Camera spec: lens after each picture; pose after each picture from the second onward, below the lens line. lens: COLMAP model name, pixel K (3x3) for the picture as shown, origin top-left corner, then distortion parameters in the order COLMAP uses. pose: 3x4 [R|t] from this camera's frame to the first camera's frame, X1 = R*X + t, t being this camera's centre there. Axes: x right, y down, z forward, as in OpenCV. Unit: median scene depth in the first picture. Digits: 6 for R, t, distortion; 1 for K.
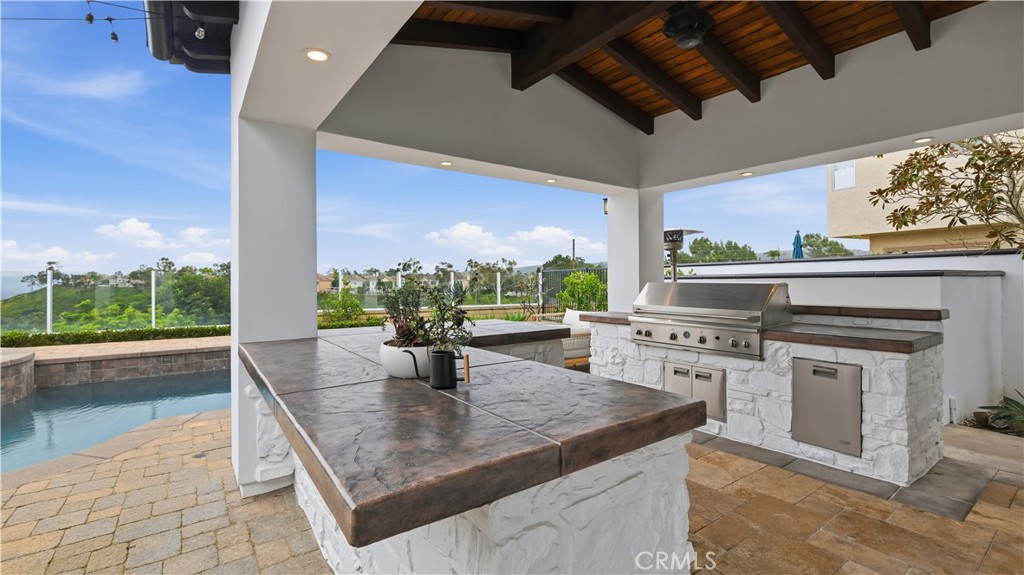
lens RADIAL K [[447.9, 0, 515.4], [0, 447.9, 279.2], [0, 0, 1]] dist [-0.006857, 0.000610]
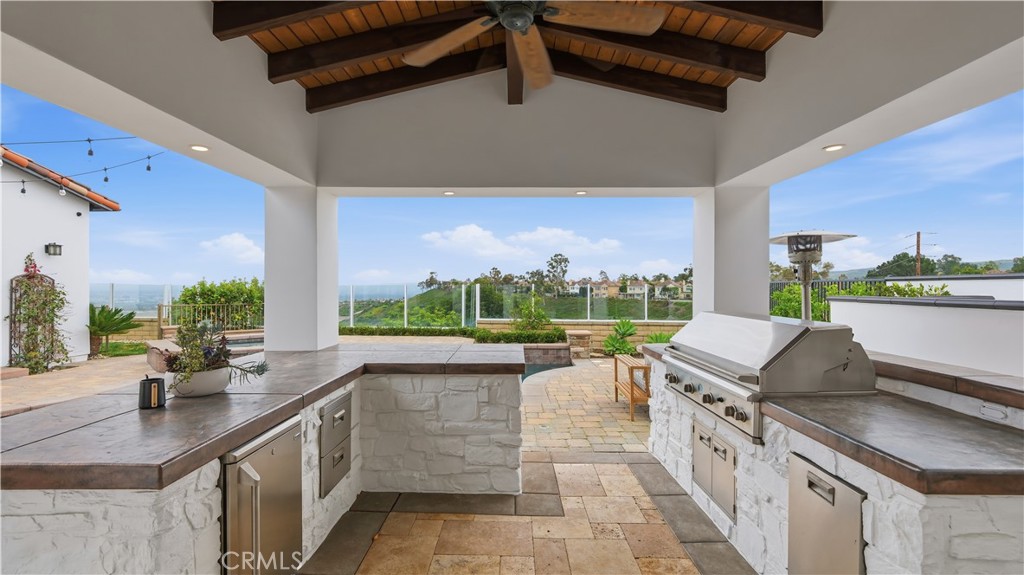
lens RADIAL K [[447.9, 0, 508.0], [0, 447.9, 290.6], [0, 0, 1]] dist [-0.006857, 0.000610]
pose [[0.803852, 0.009350, -0.594756, 0.024428], [-0.001581, 0.999907, 0.013582, -0.001921], [0.594827, -0.009978, 0.803792, 0.010112]]
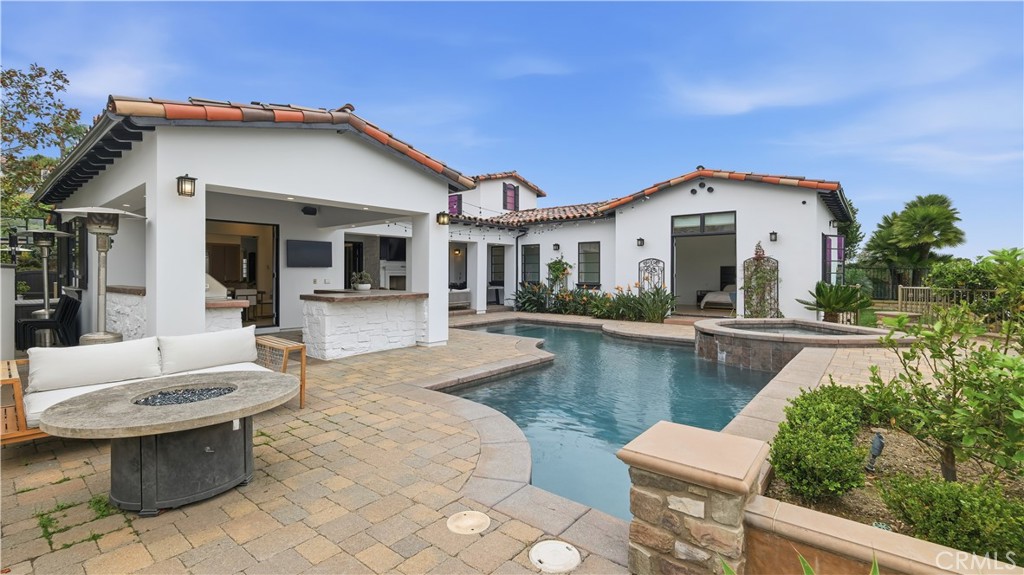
lens RADIAL K [[447.9, 0, 514.3], [0, 447.9, 279.5], [0, 0, 1]] dist [-0.006857, 0.000610]
pose [[-0.965648, 0.001320, -0.259851, -0.013390], [-0.000078, 0.999986, 0.005370, 0.001898], [0.259854, 0.005206, -0.965634, 0.133402]]
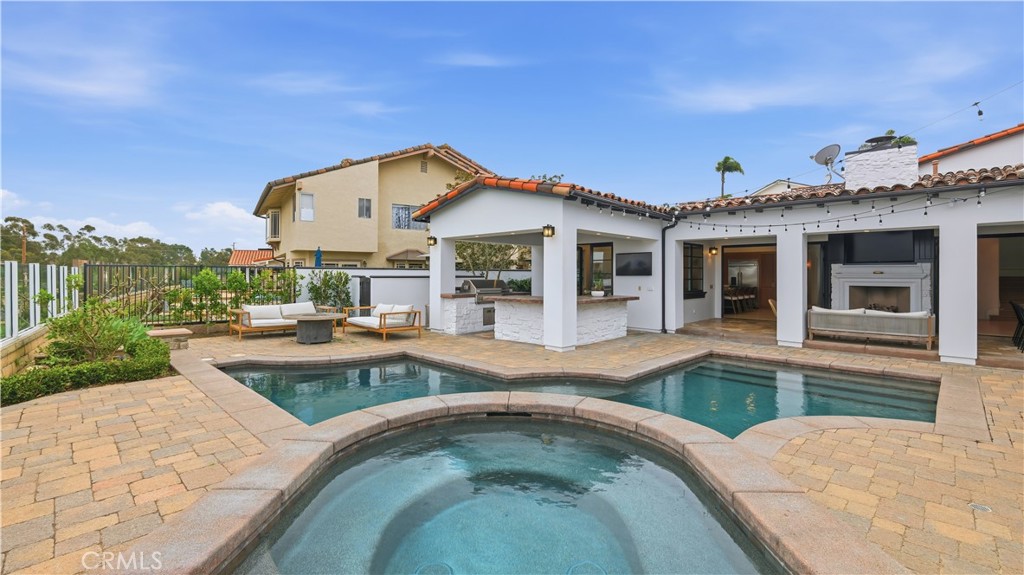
lens RADIAL K [[447.9, 0, 504.2], [0, 447.9, 278.3], [0, 0, 1]] dist [-0.006857, 0.000610]
pose [[-0.151826, -0.007565, 0.988378, -0.121814], [-0.013723, 0.999890, 0.005545, -0.000244], [-0.988312, -0.012722, -0.151913, 0.063384]]
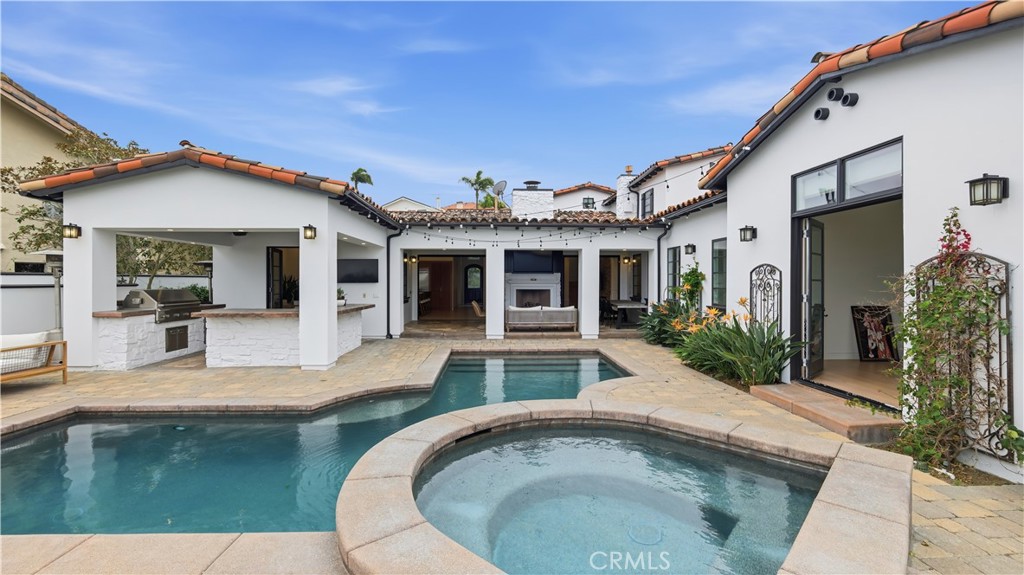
lens RADIAL K [[447.9, 0, 508.0], [0, 447.9, 288.1], [0, 0, 1]] dist [-0.006857, 0.000610]
pose [[-0.829805, -0.009868, 0.557966, -0.103568], [-0.006168, 0.999945, 0.008511, -0.000609], [-0.558019, 0.003621, -0.829820, 0.089291]]
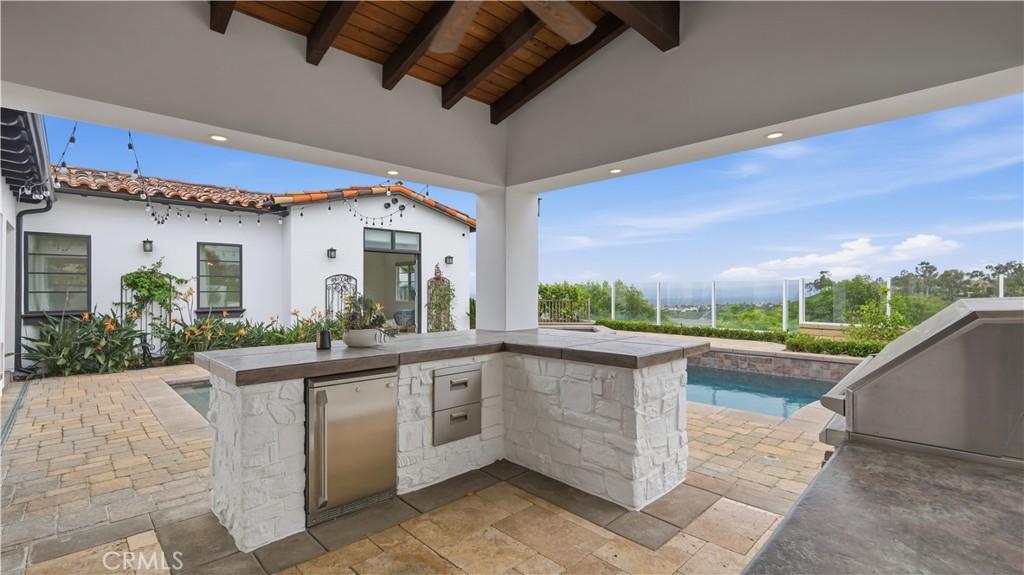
lens RADIAL K [[447.9, 0, 502.9], [0, 447.9, 292.5], [0, 0, 1]] dist [-0.006857, 0.000610]
pose [[0.144708, 0.009015, -0.989433, 0.032437], [0.006912, 0.999925, 0.010121, -0.000311], [0.989450, -0.008303, 0.144635, 0.026007]]
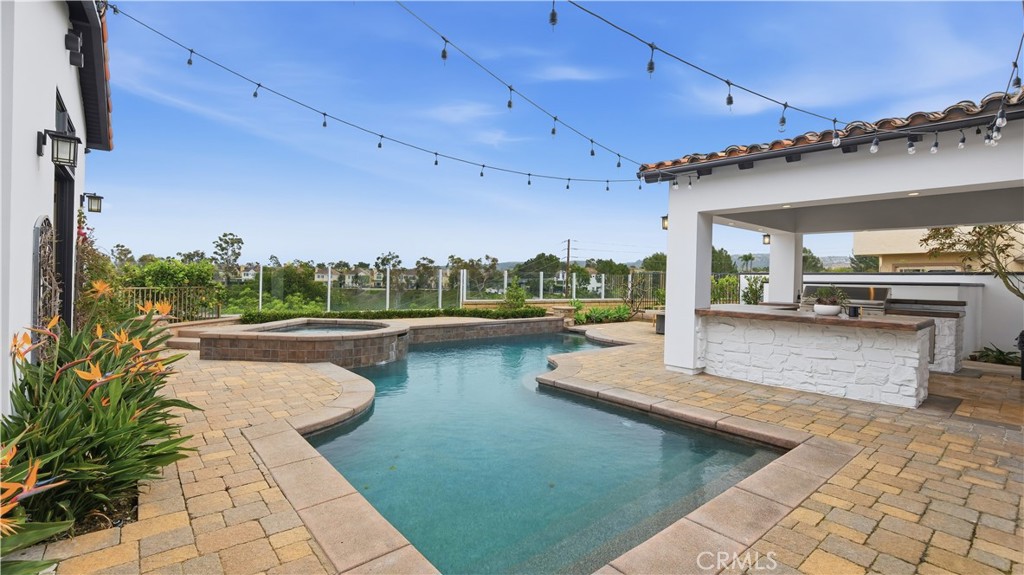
lens RADIAL K [[447.9, 0, 521.0], [0, 447.9, 288.4], [0, 0, 1]] dist [-0.006857, 0.000610]
pose [[0.997372, 0.021435, 0.069200, -0.050981], [-0.023285, 0.999390, 0.026045, -0.000132], [-0.068600, -0.027588, 0.997263, -0.038492]]
